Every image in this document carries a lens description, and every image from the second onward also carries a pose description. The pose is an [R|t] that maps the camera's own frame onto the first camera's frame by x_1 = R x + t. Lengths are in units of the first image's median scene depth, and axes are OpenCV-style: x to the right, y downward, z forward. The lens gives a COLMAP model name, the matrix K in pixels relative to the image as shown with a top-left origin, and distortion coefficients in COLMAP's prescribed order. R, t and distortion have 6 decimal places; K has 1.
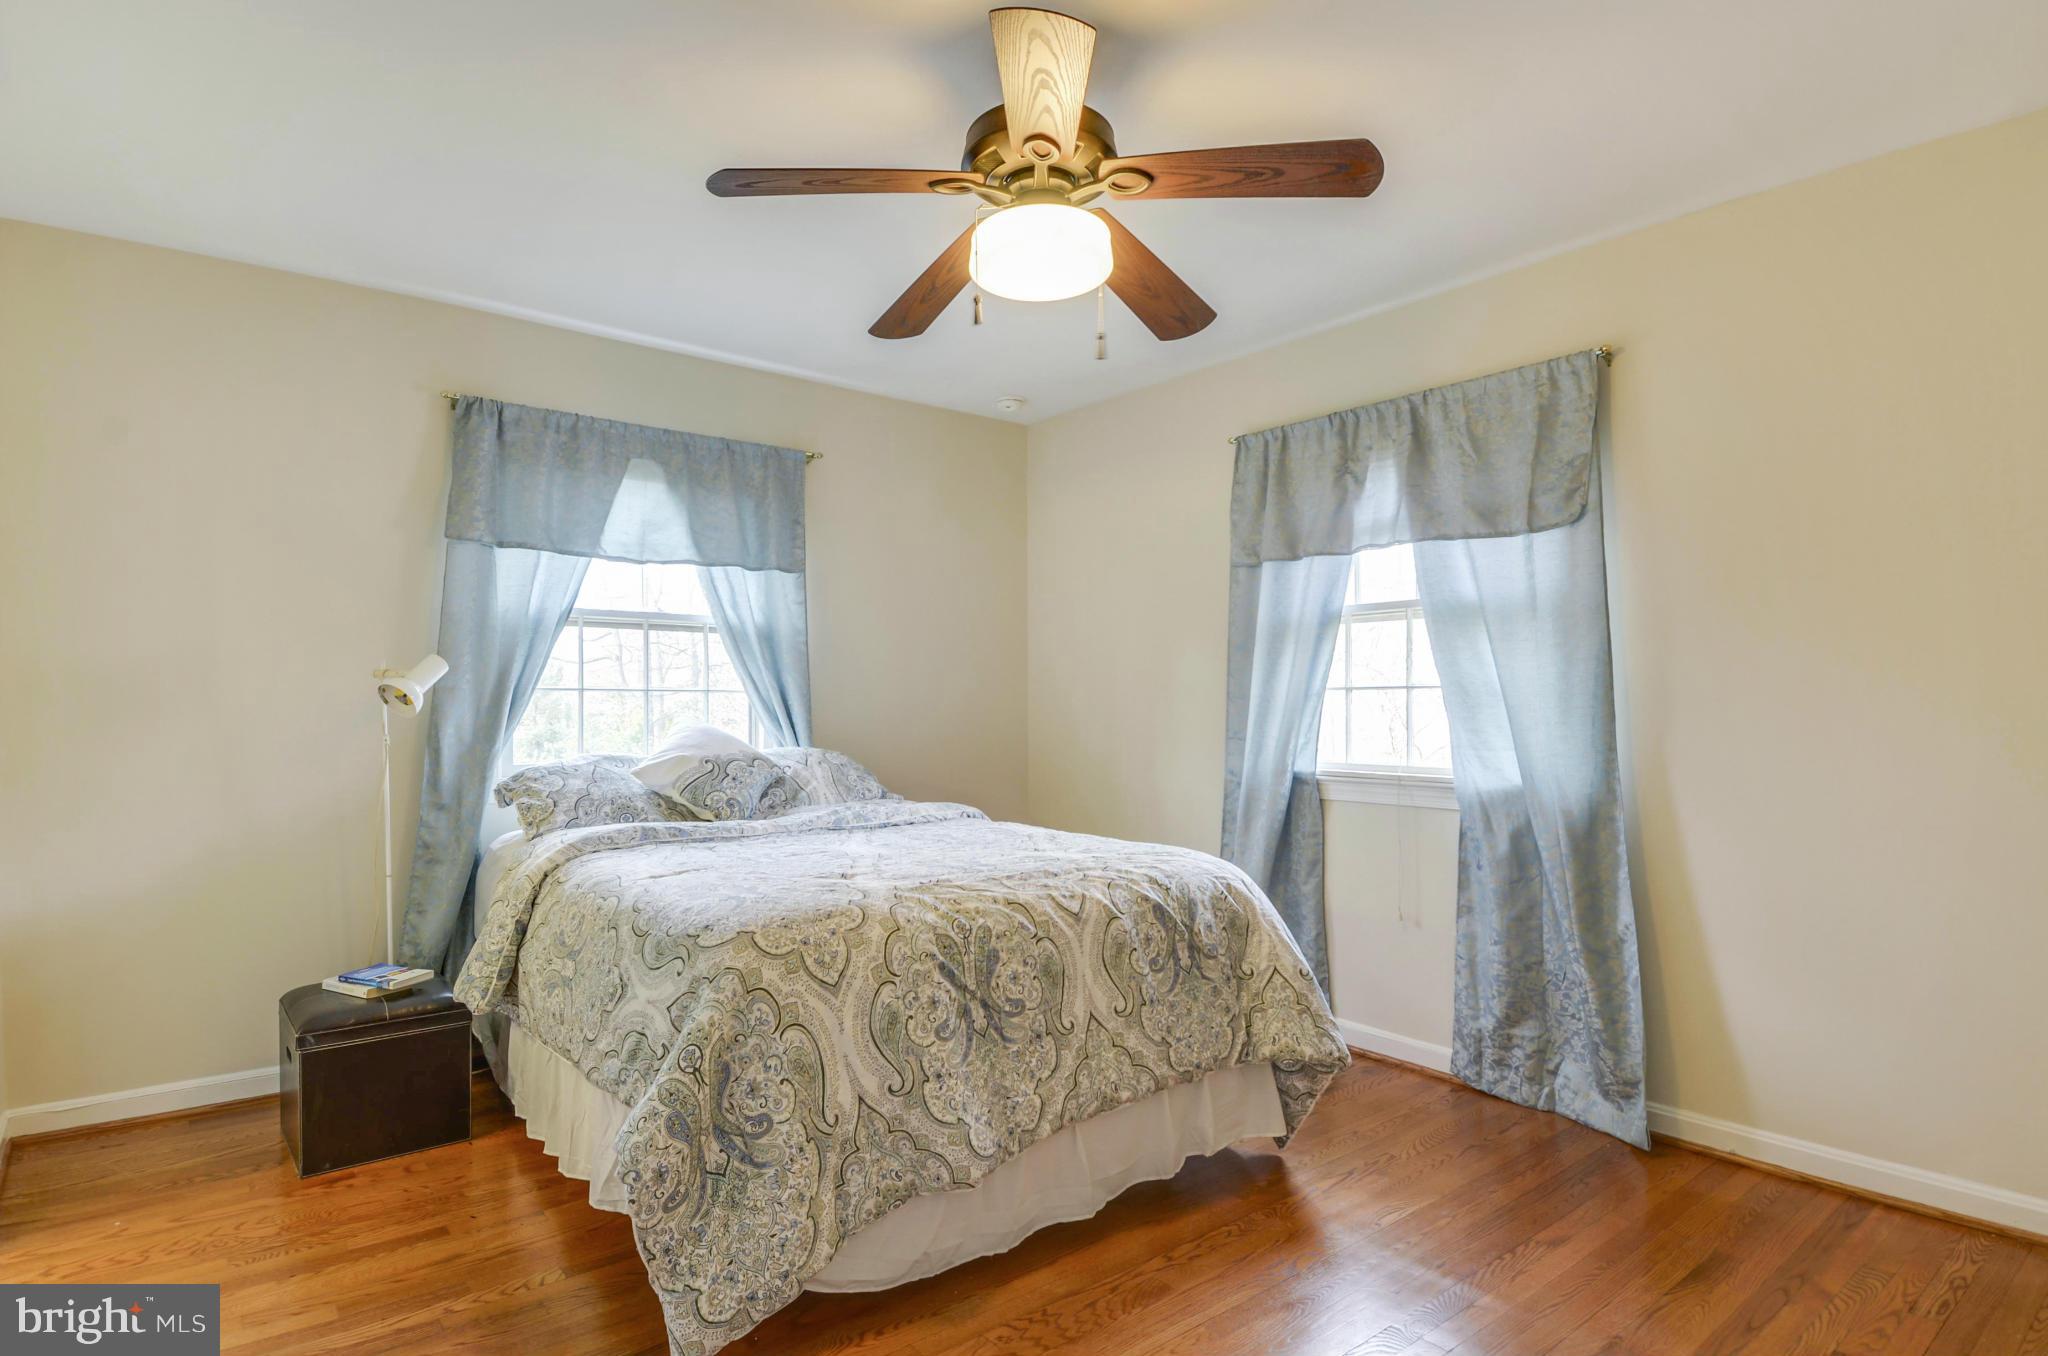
lens RADIAL K [[1103.0, 0, 995.8], [0, 1103.0, 714.9], [0, 0, 1]] dist [0.059270, -0.059718]
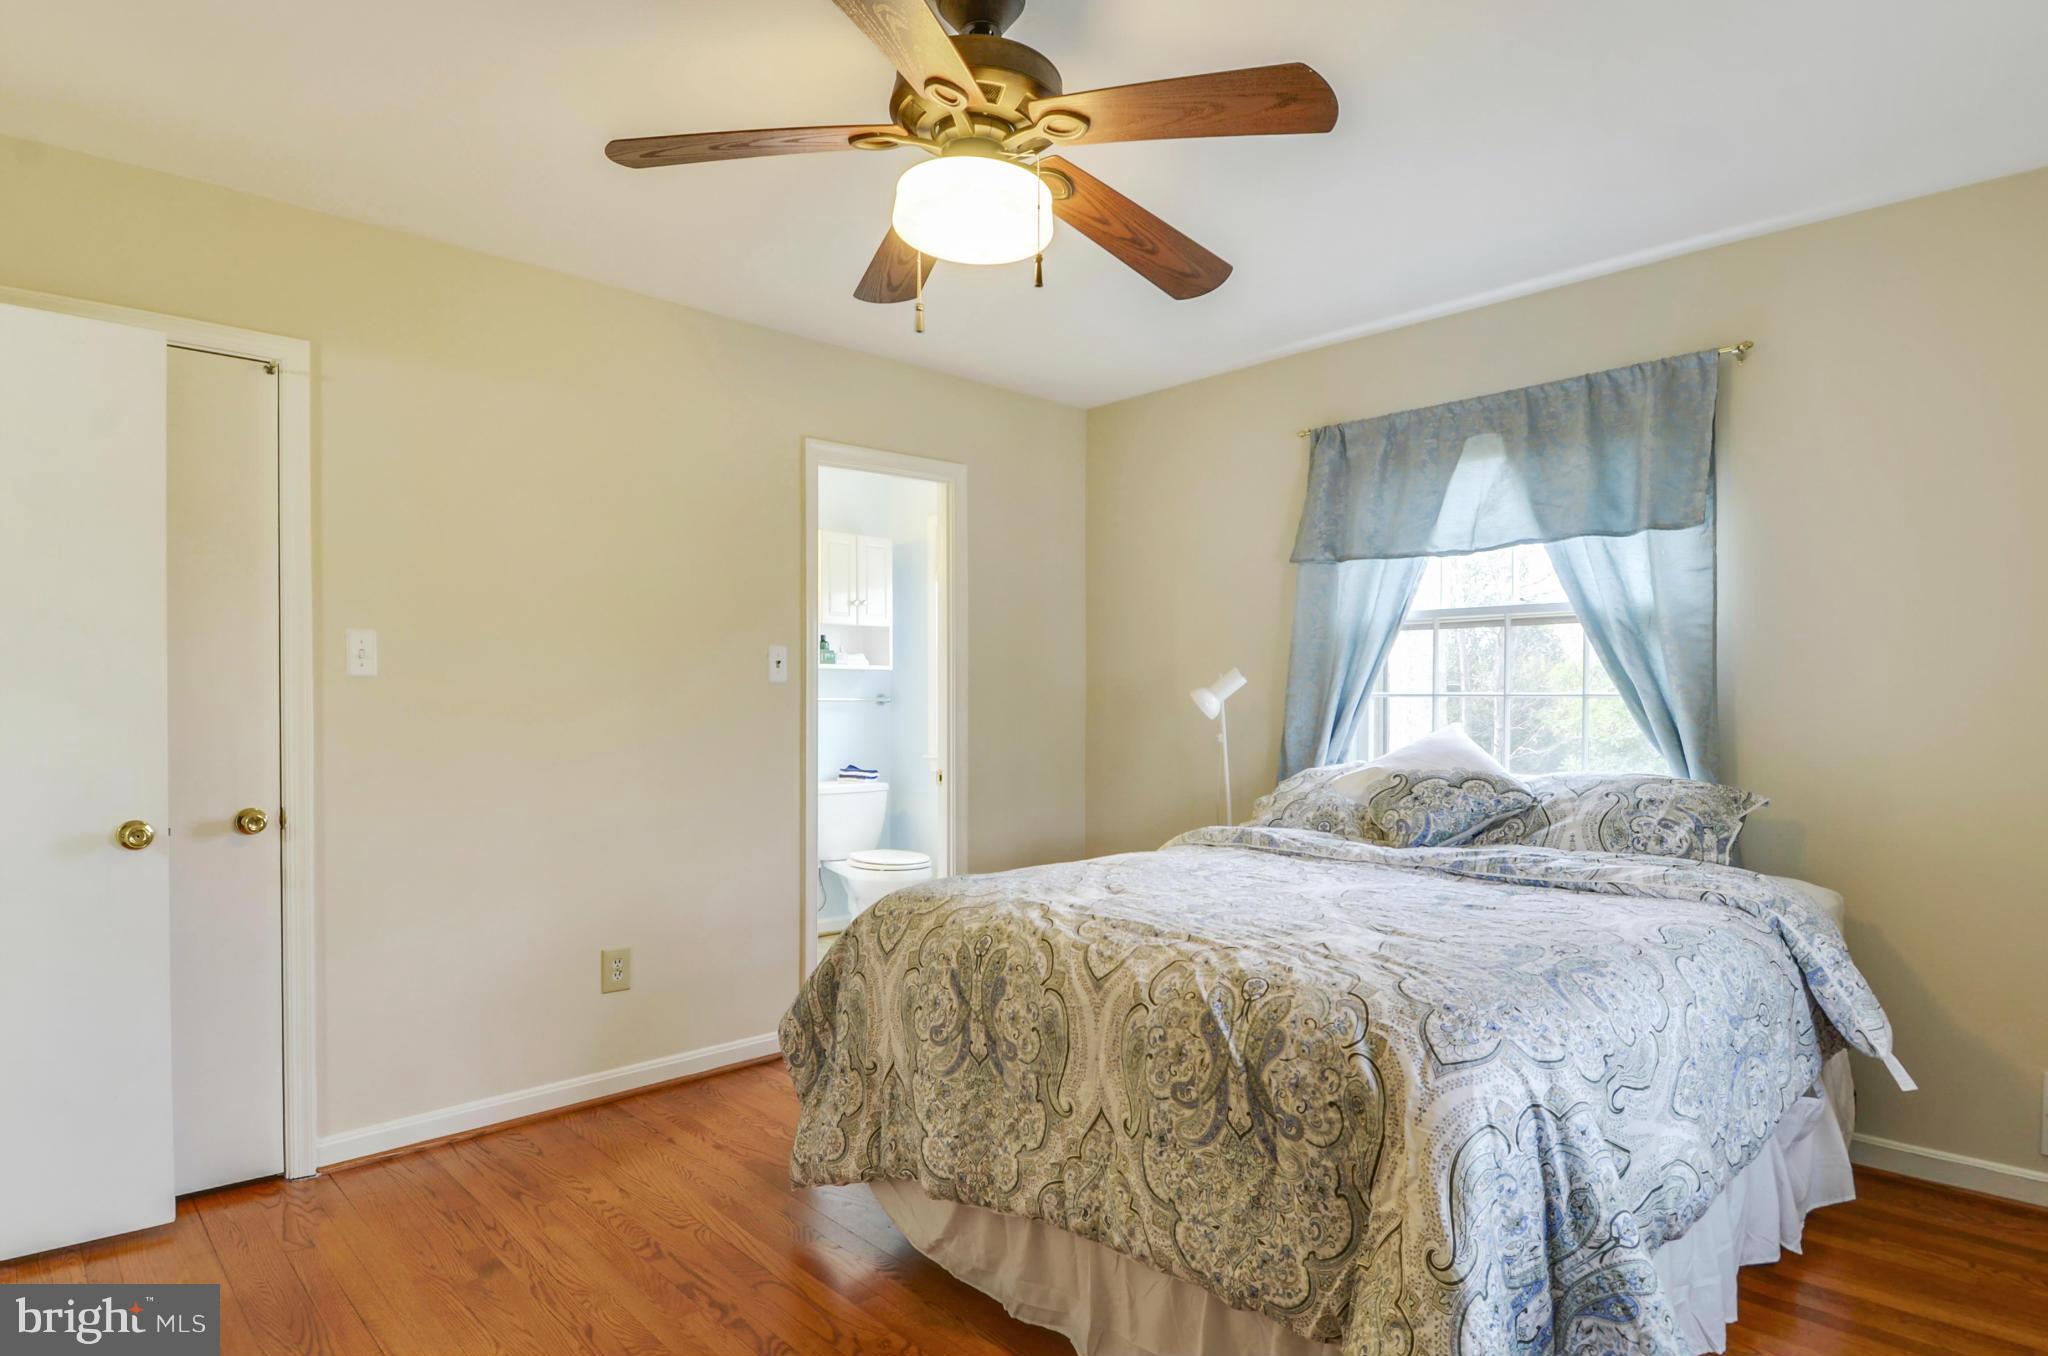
lens RADIAL K [[1103.0, 0, 995.8], [0, 1103.0, 714.9], [0, 0, 1]] dist [0.059270, -0.059718]
pose [[0.064753, 0.008608, -0.997864, 0.695815], [-0.009192, 0.999926, 0.008030, -0.012726], [0.997859, 0.008653, 0.064827, 0.704543]]
